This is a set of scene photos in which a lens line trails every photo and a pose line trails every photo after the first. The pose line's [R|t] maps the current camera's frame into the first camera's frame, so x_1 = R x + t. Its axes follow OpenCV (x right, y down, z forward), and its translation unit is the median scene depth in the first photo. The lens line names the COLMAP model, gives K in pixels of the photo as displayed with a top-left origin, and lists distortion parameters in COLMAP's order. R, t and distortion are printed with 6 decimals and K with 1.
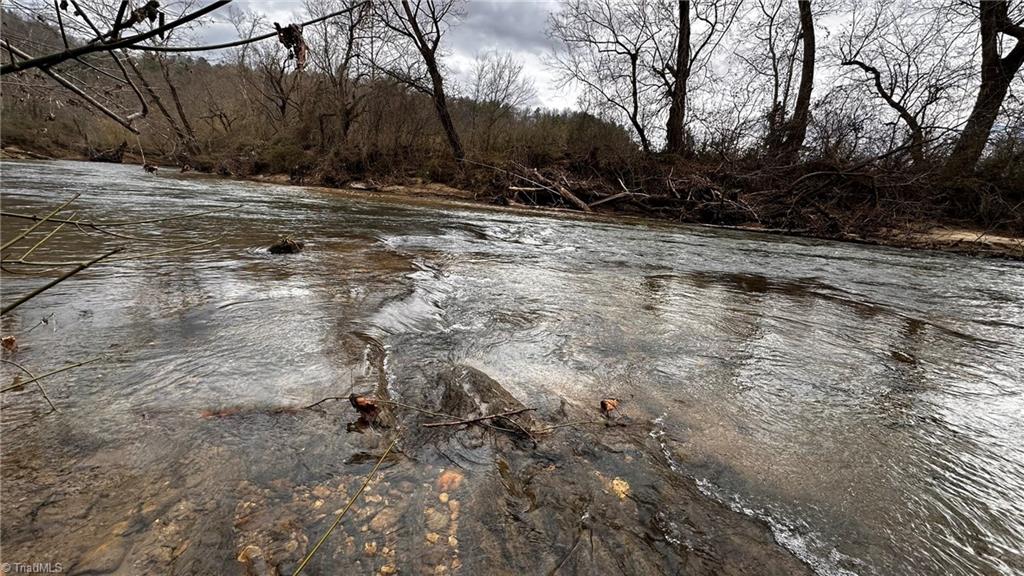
lens RADIAL K [[403.9, 0, 512.8], [0, 403.9, 289.5], [0, 0, 1]] dist [-0.009478, 0.001828]
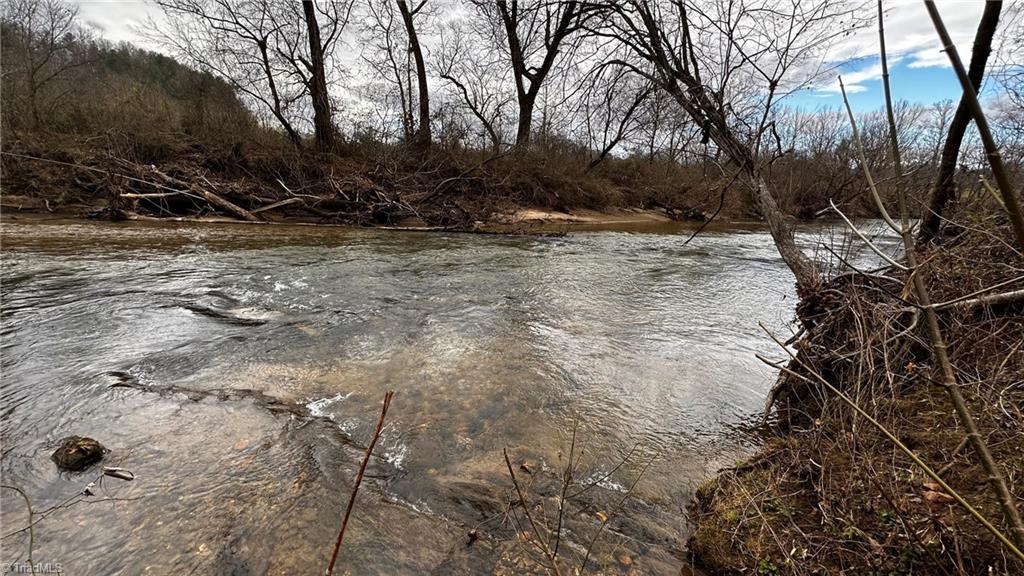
lens RADIAL K [[403.9, 0, 513.3], [0, 403.9, 288.0], [0, 0, 1]] dist [-0.009478, 0.001828]
pose [[0.672116, -0.224202, 0.705686, -0.077477], [0.168118, 0.974373, 0.149446, -0.068734], [-0.721107, 0.018193, 0.692584, -0.035131]]
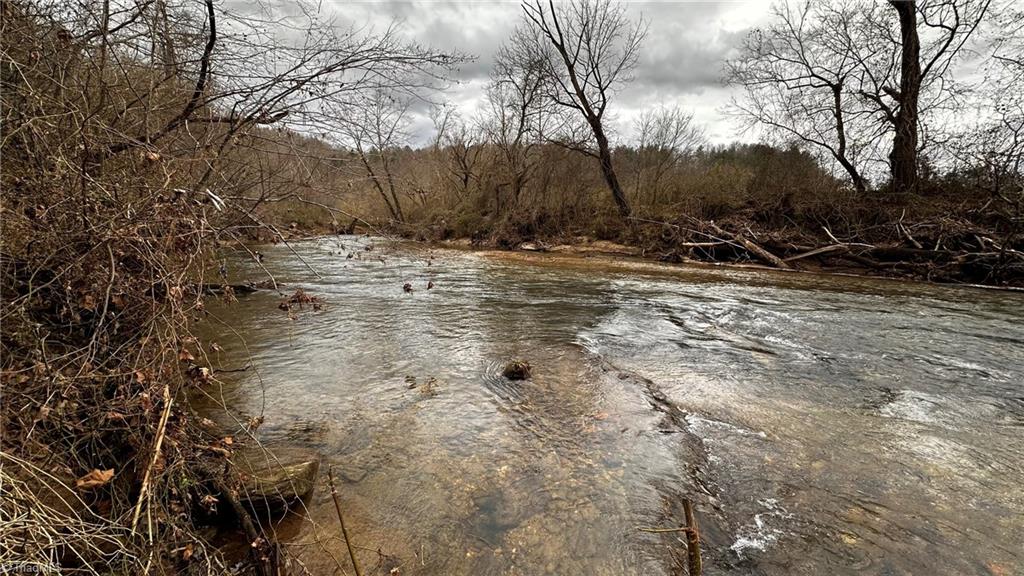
lens RADIAL K [[403.9, 0, 512.1], [0, 403.9, 288.9], [0, 0, 1]] dist [-0.009478, 0.001828]
pose [[0.928468, -0.014056, -0.371146, -0.029155], [-0.027710, 0.993877, -0.106961, -0.034210], [0.370377, 0.109595, 0.922394, -0.002832]]
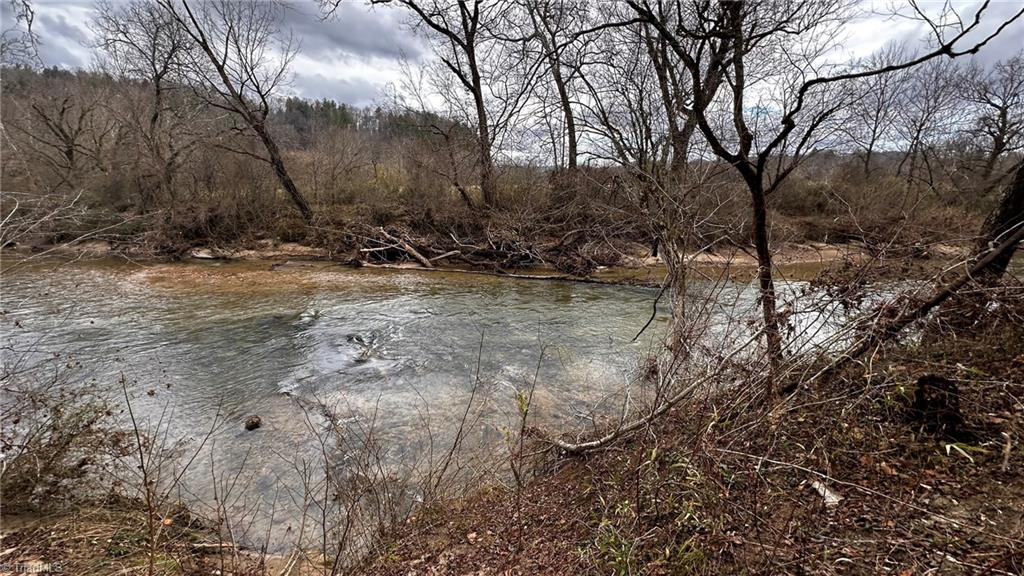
lens RADIAL K [[403.9, 0, 514.7], [0, 403.9, 289.1], [0, 0, 1]] dist [-0.009478, 0.001828]
pose [[0.938087, -0.159110, 0.307696, 0.030893], [0.153855, 0.987224, 0.041431, -0.113119], [-0.310357, 0.008475, 0.950582, -0.238517]]
